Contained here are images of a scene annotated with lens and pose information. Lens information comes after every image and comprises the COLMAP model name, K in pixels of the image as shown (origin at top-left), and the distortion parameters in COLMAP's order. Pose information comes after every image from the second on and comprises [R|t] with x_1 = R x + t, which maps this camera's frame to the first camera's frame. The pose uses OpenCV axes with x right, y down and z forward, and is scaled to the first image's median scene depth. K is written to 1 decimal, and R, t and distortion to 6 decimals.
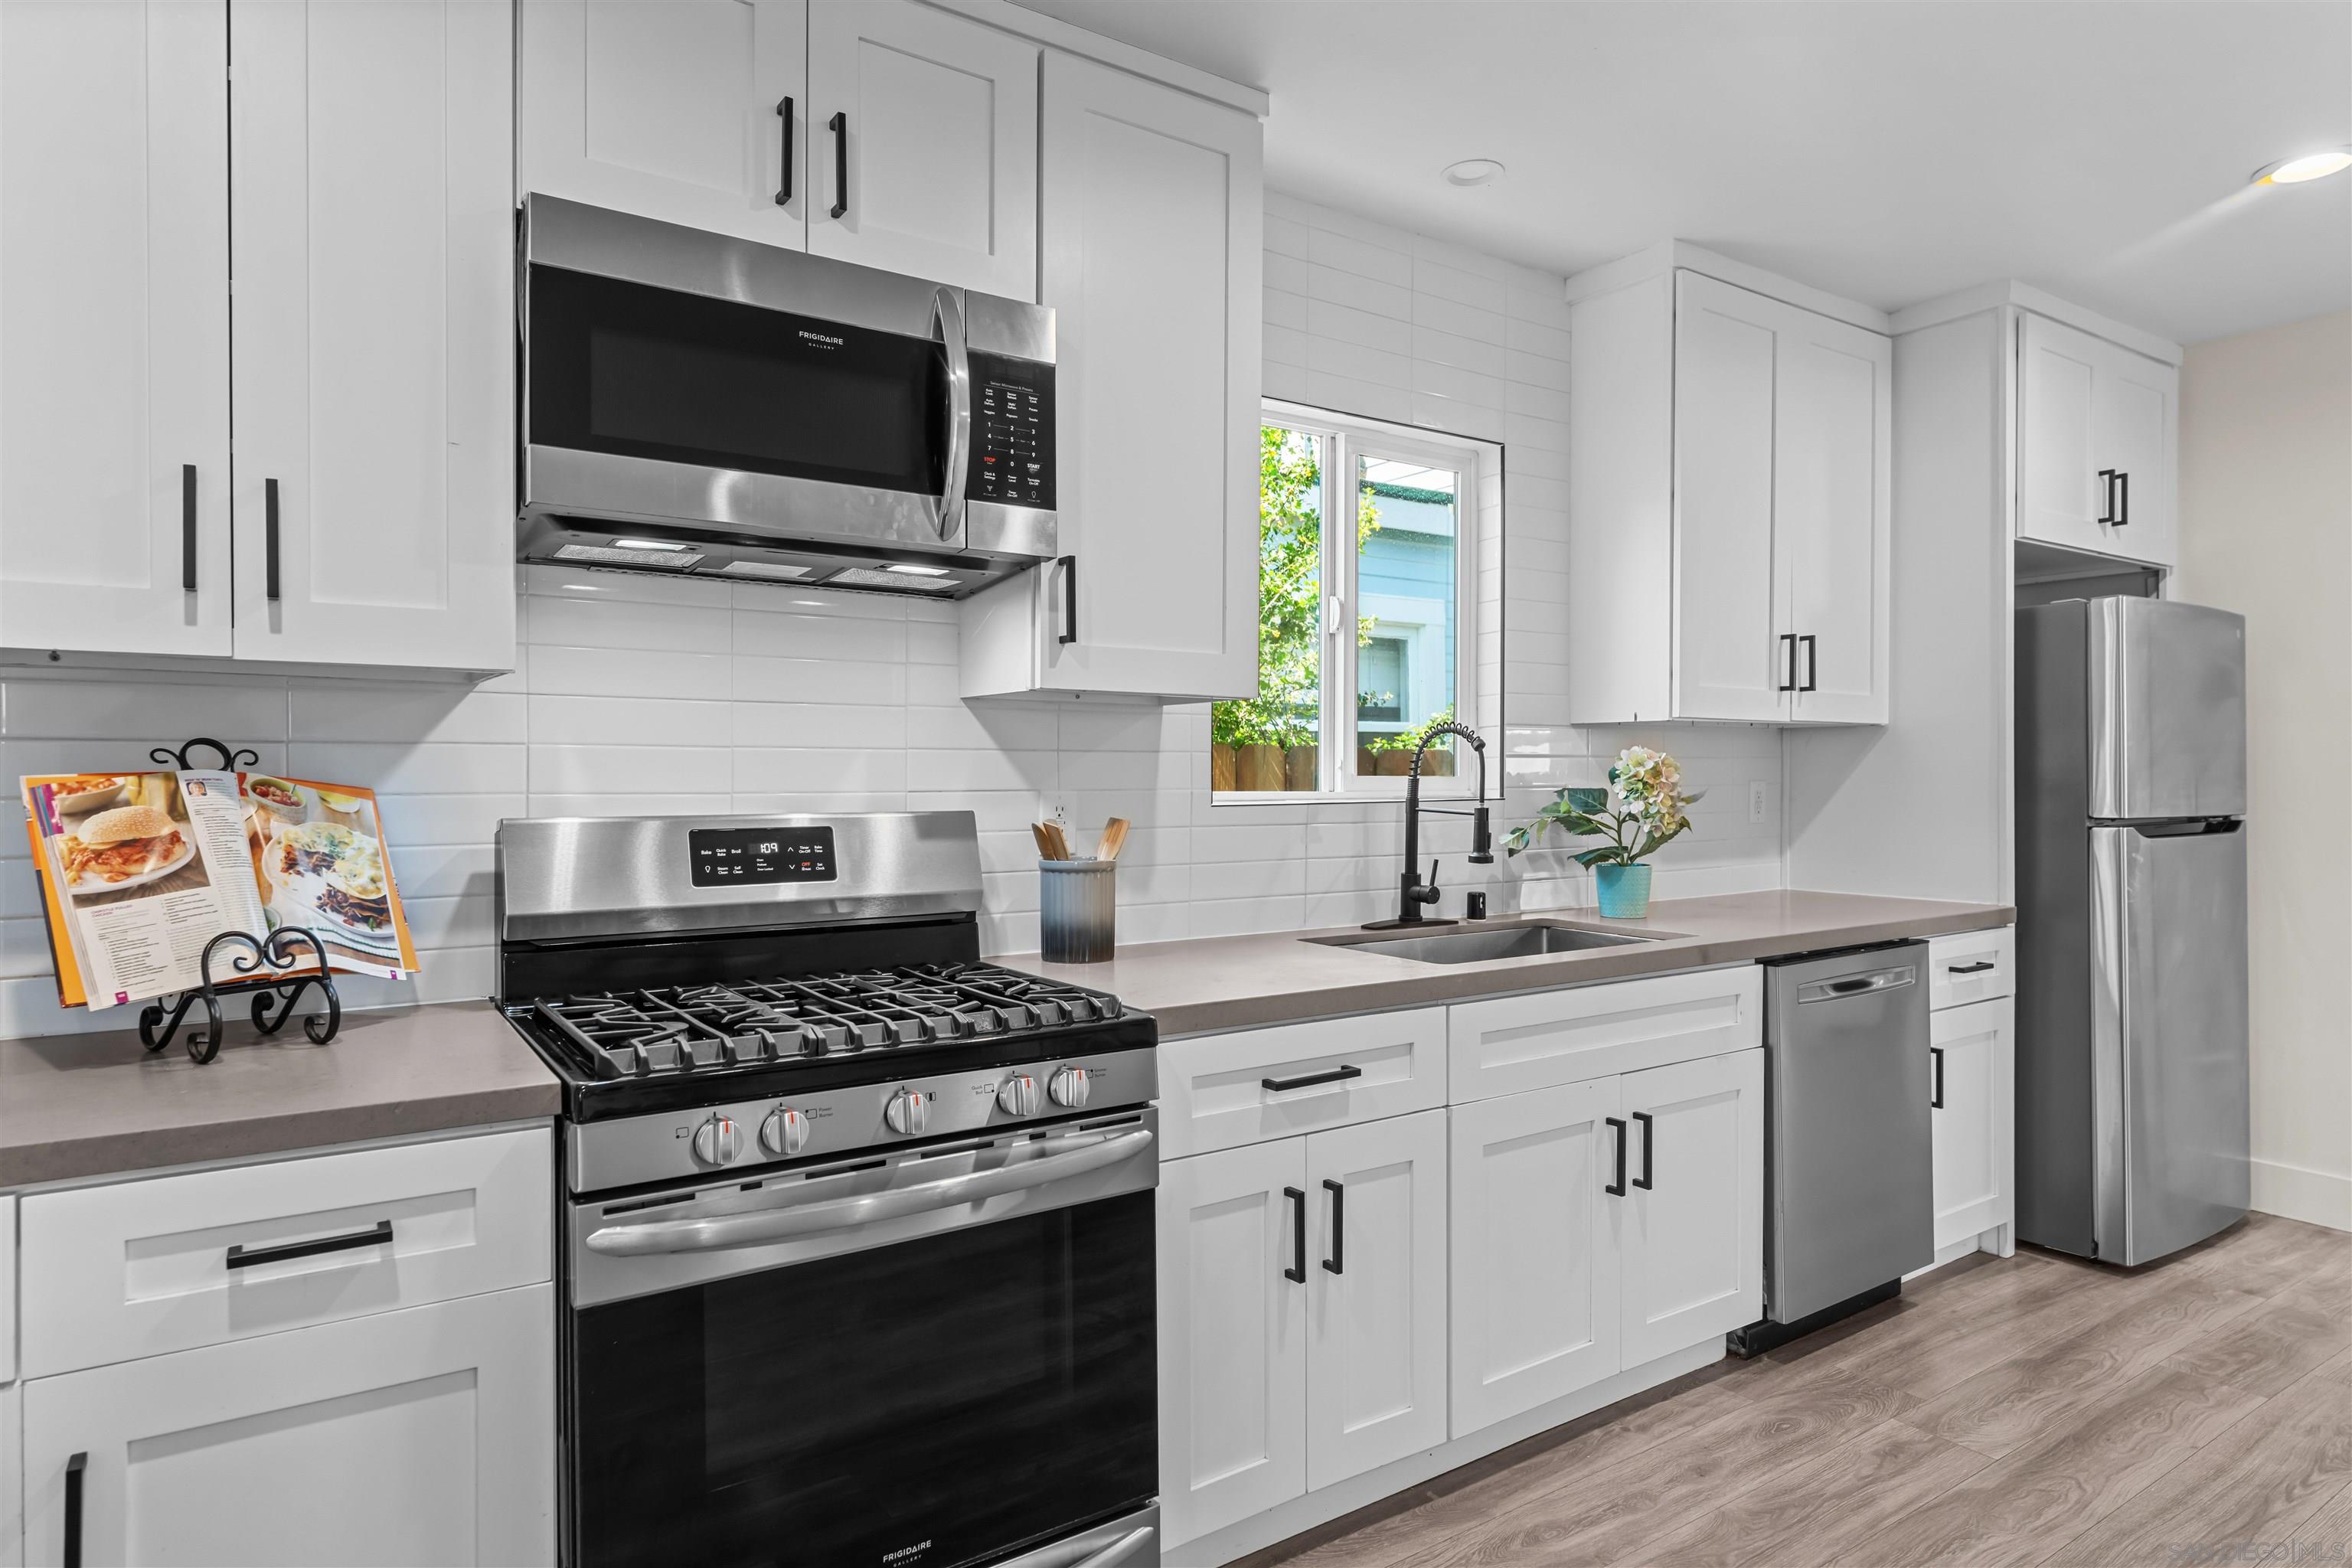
lens RADIAL K [[1383.8, 0, 1225.8], [0, 1383.8, 744.2], [0, 0, 1]] dist [-0.000049, 0.037612]
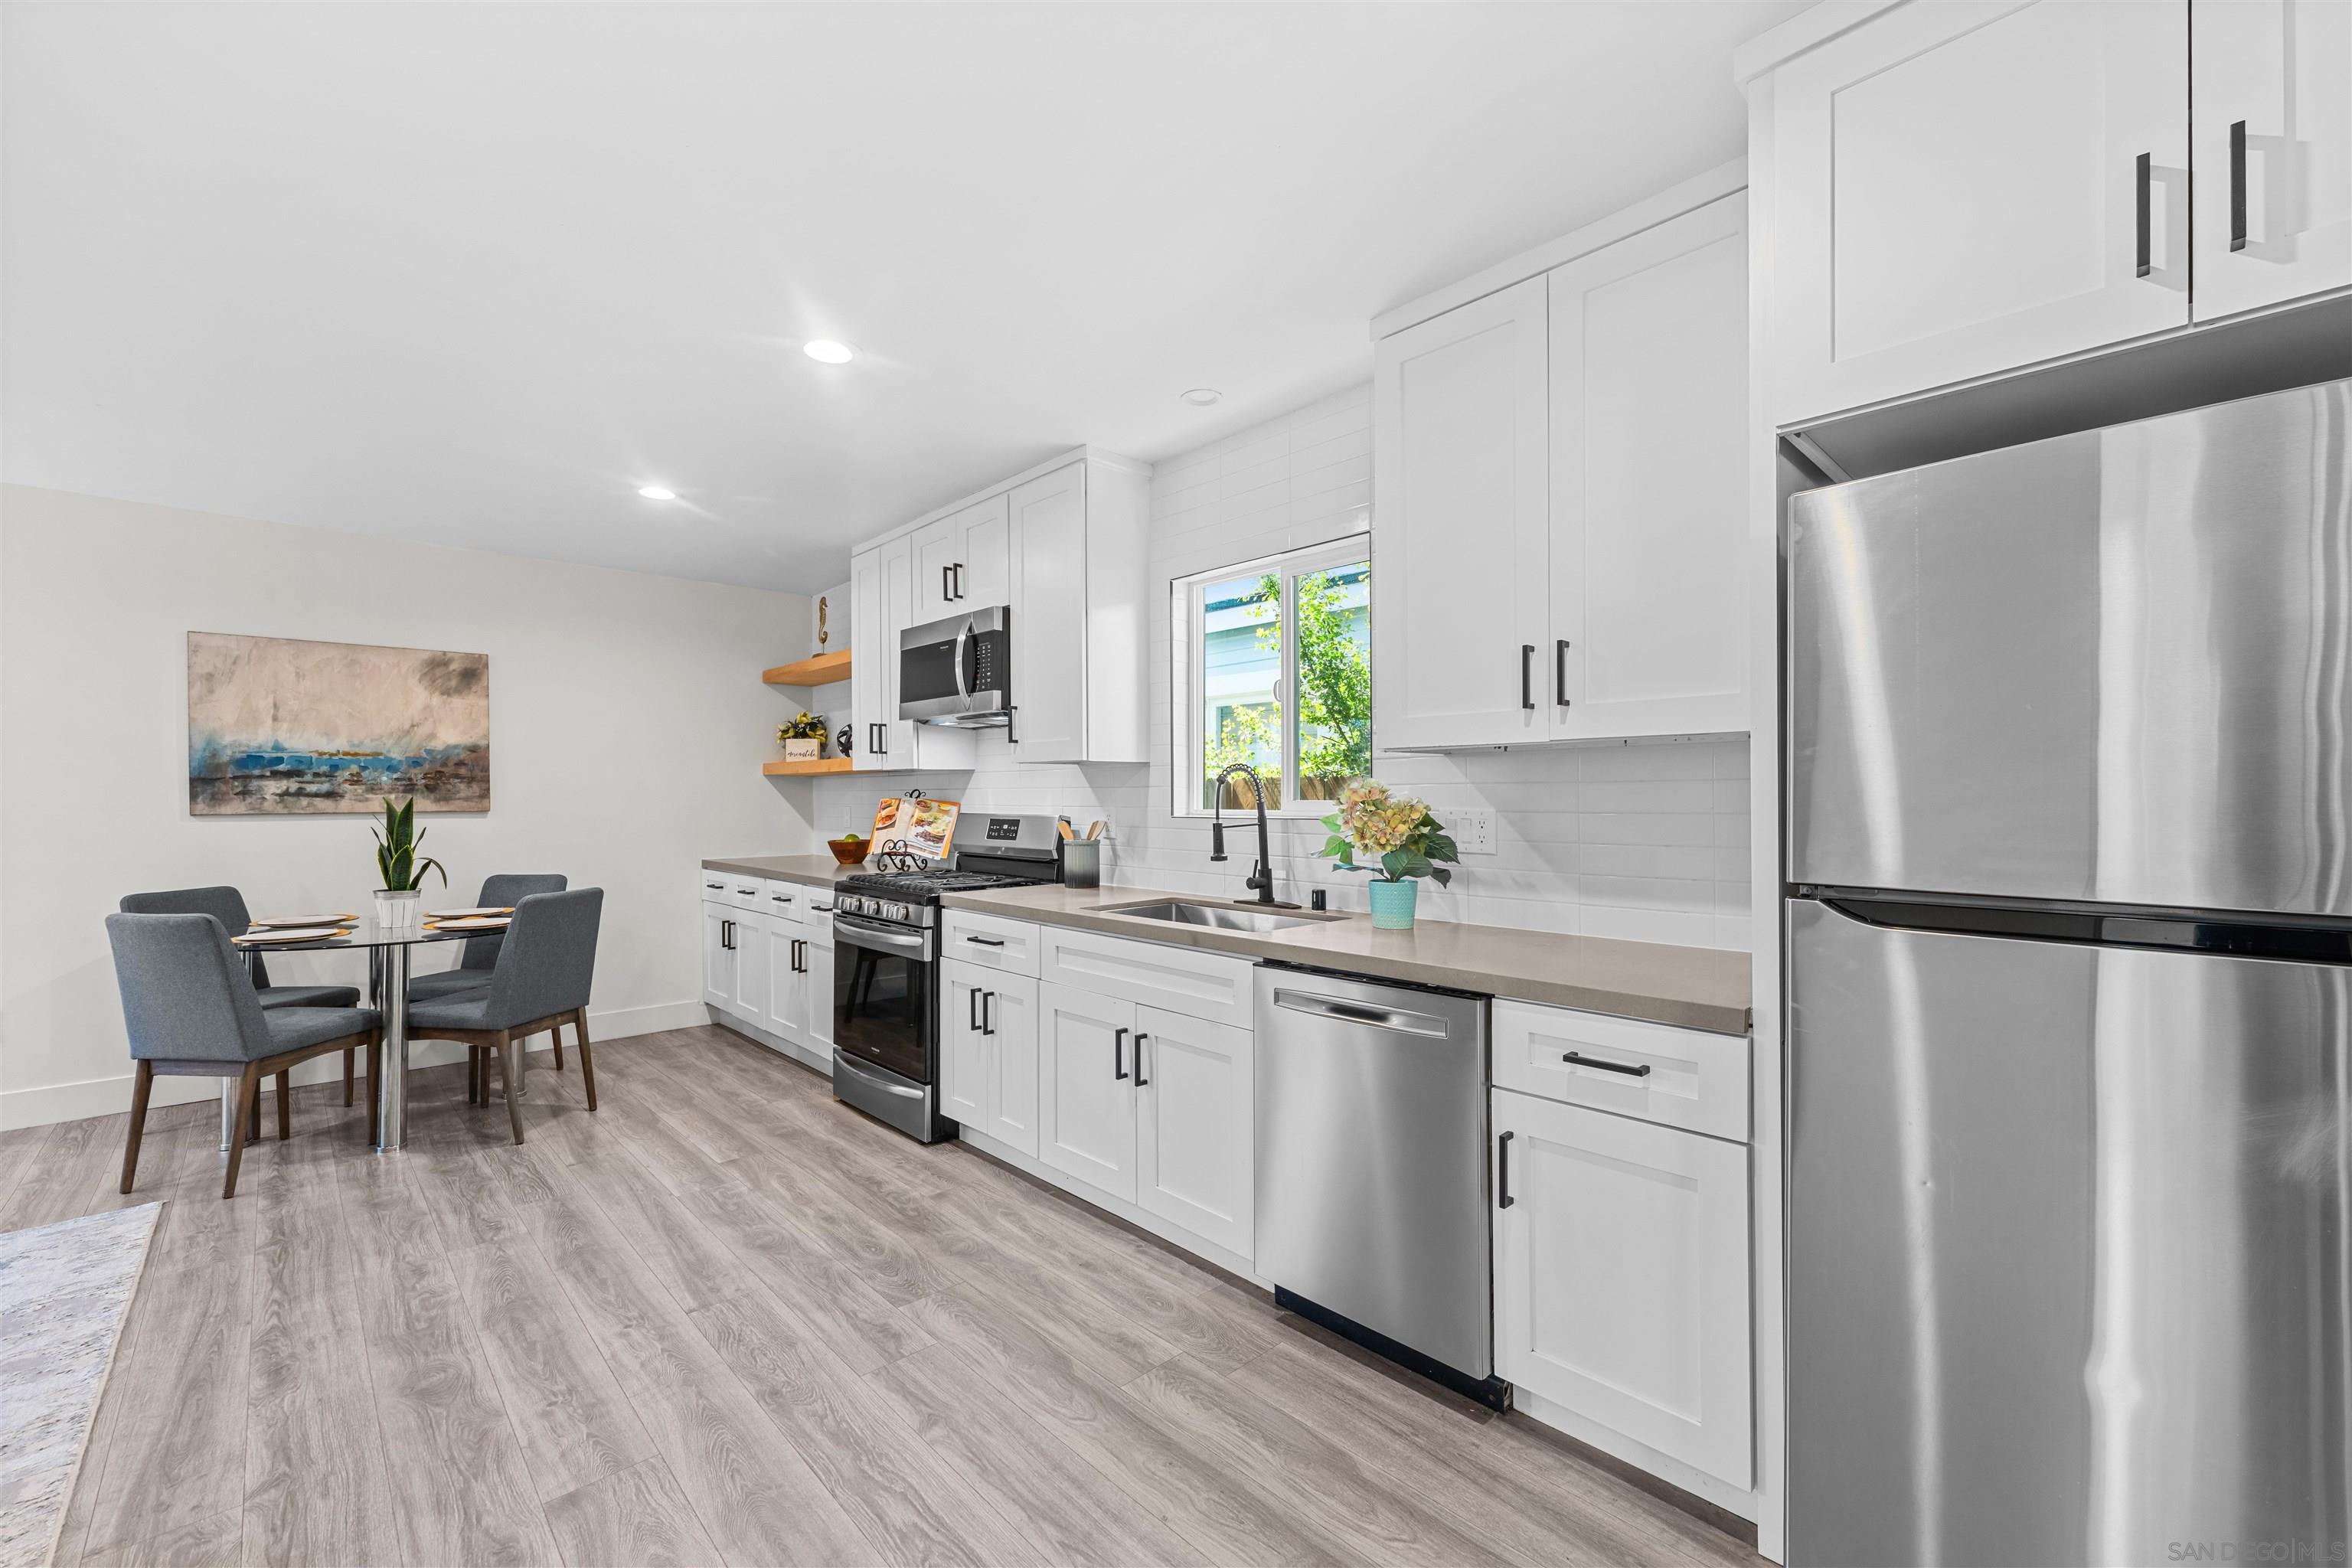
lens RADIAL K [[950.3, 0, 1174.8], [0, 950.3, 768.5], [0, 0, 1]] dist [-0.001504, 0.000363]
pose [[0.130764, -0.027582, -0.991030, 1.264308], [0.025774, 0.999370, -0.024413, 0.013380], [0.991078, -0.022351, 0.131393, 0.889534]]
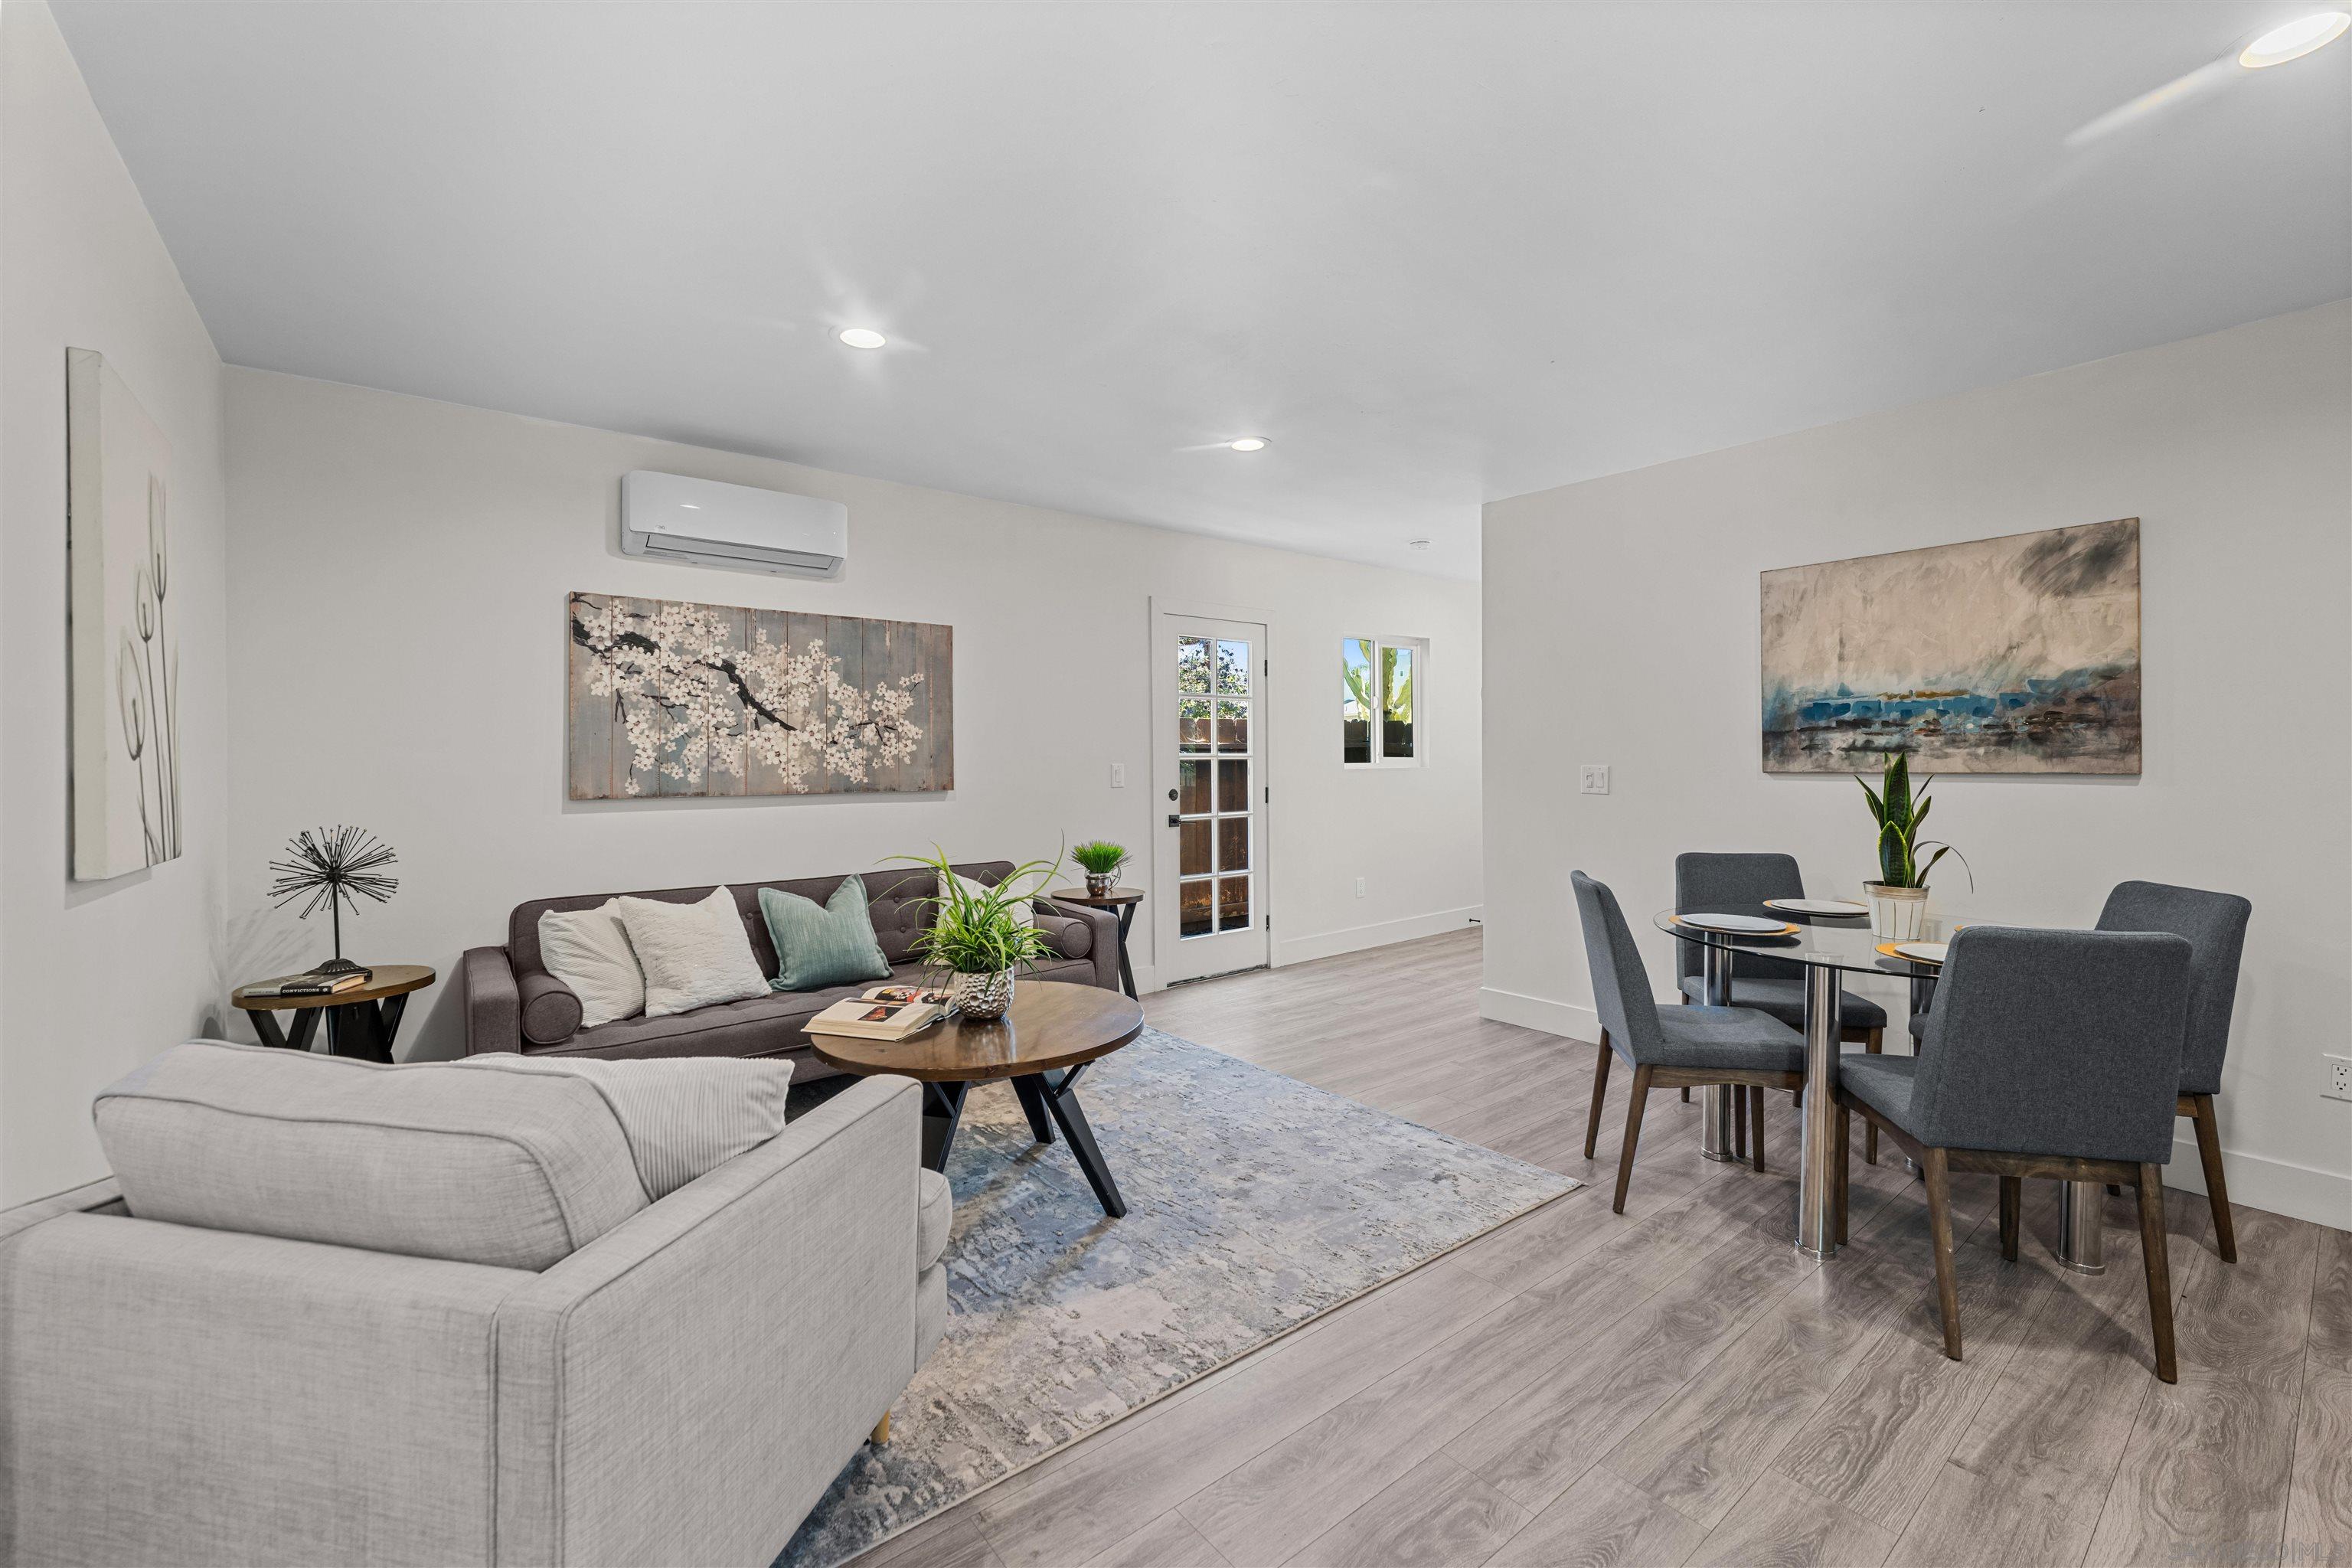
lens RADIAL K [[950.3, 0, 1174.8], [0, 950.3, 768.5], [0, 0, 1]] dist [-0.001504, 0.000363]
pose [[-0.999233, 0.007562, -0.038420, 0.492970], [0.007998, 0.999905, -0.011204, 0.013386], [0.038332, -0.011503, -0.999199, 0.885835]]
